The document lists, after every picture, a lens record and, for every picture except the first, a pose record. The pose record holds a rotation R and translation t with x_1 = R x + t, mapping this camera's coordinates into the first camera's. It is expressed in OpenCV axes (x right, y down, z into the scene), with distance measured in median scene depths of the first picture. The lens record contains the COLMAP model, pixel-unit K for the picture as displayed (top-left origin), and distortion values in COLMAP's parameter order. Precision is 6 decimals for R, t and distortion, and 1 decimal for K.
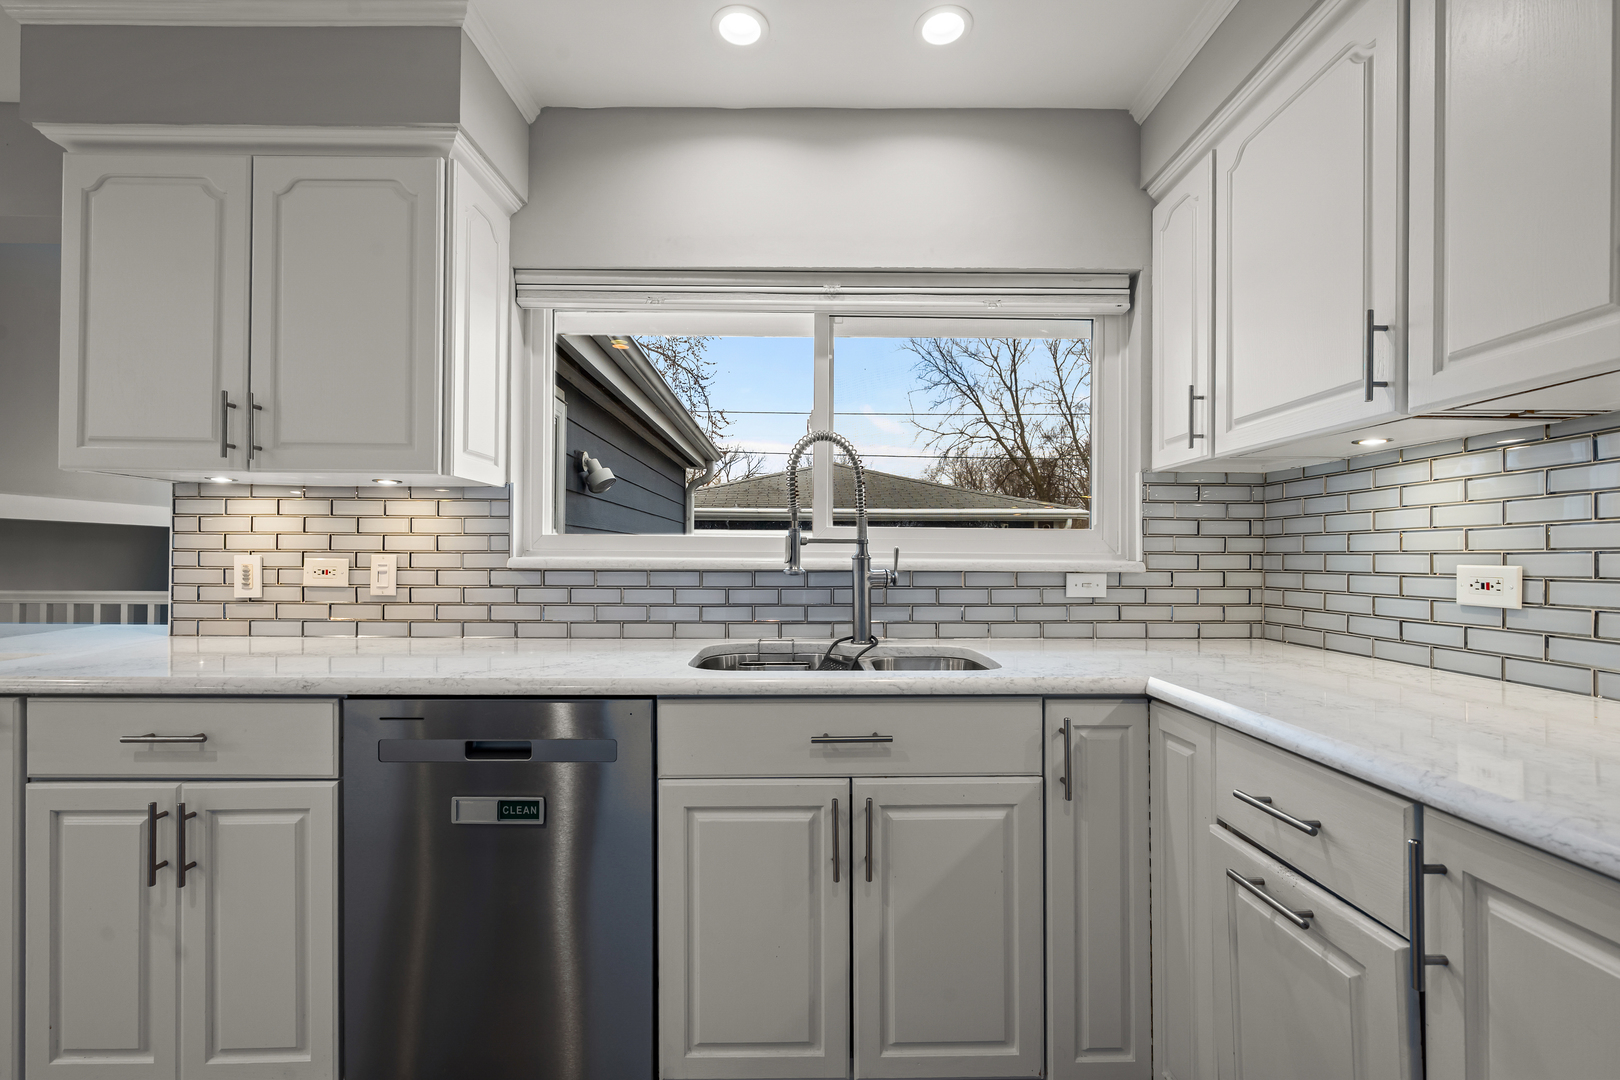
lens RADIAL K [[709.2, 0, 802.2], [0, 709.2, 546.4], [0, 0, 1]] dist [0.004230, -0.000149]
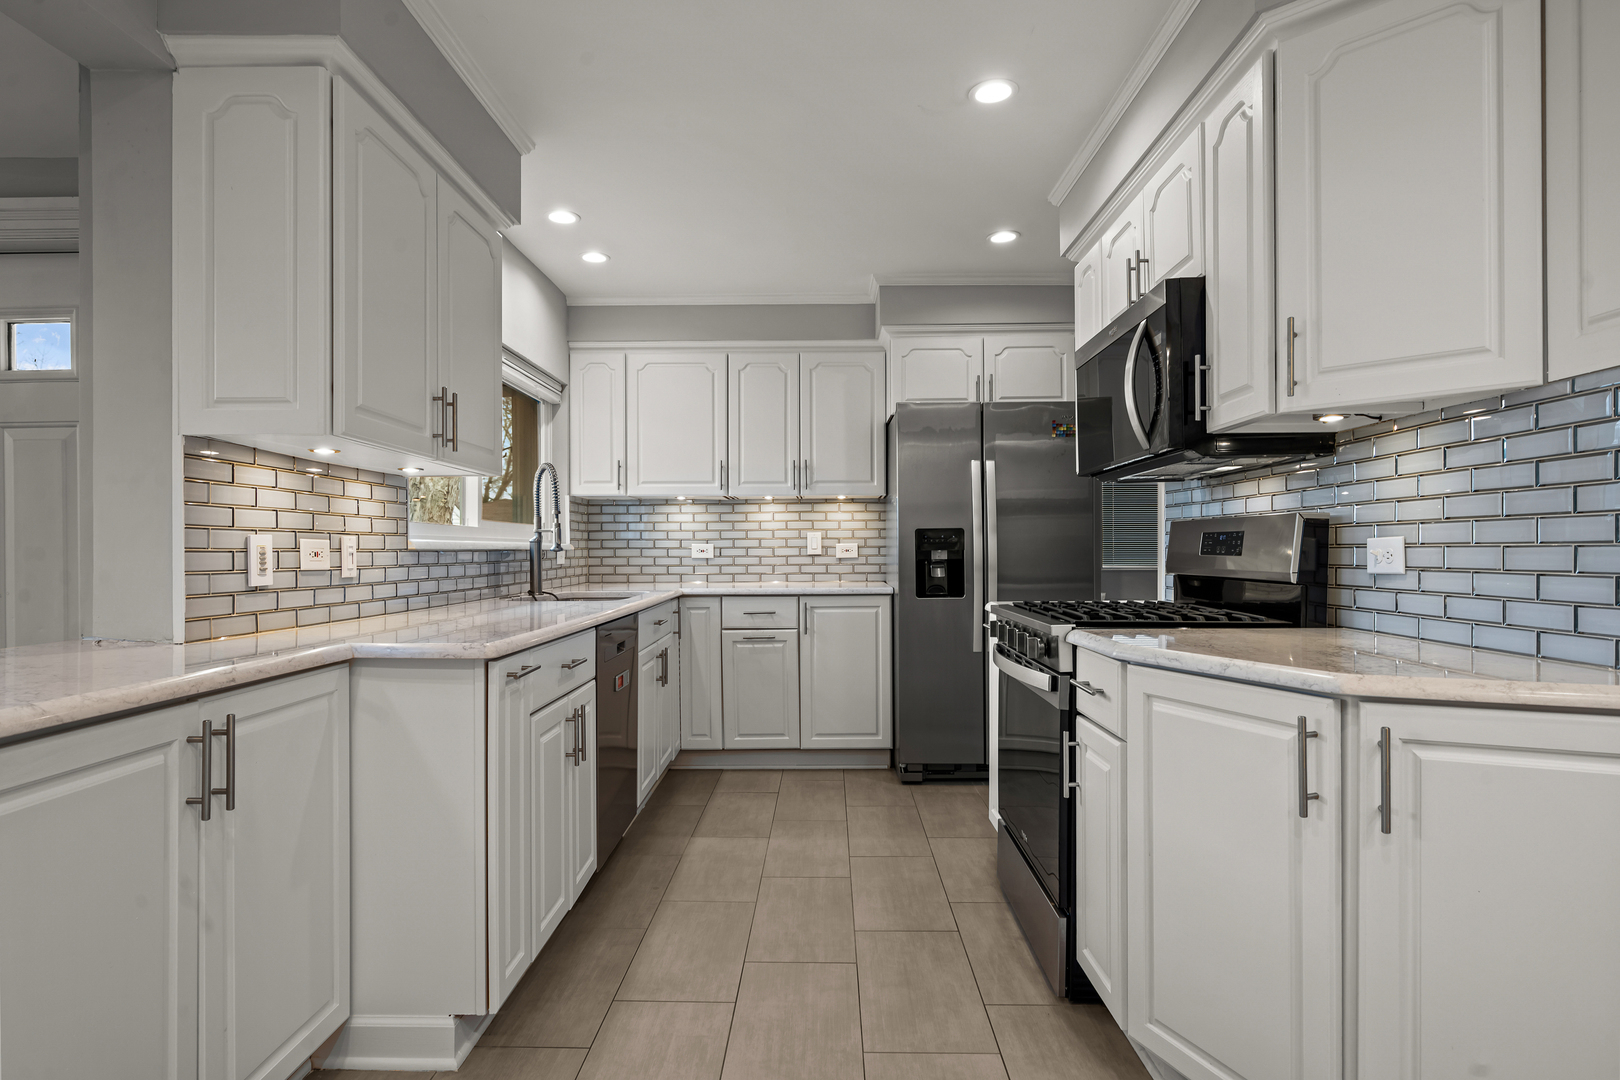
lens RADIAL K [[891.0, 0, 809.3], [0, 891.0, 540.3], [0, 0, 1]] dist [0.005755, 0.000283]
pose [[0.016208, 0.005616, 0.999853, -2.263515], [-0.008986, 0.999945, -0.005471, 0.023109], [-0.999828, -0.008896, 0.016257, 0.424276]]
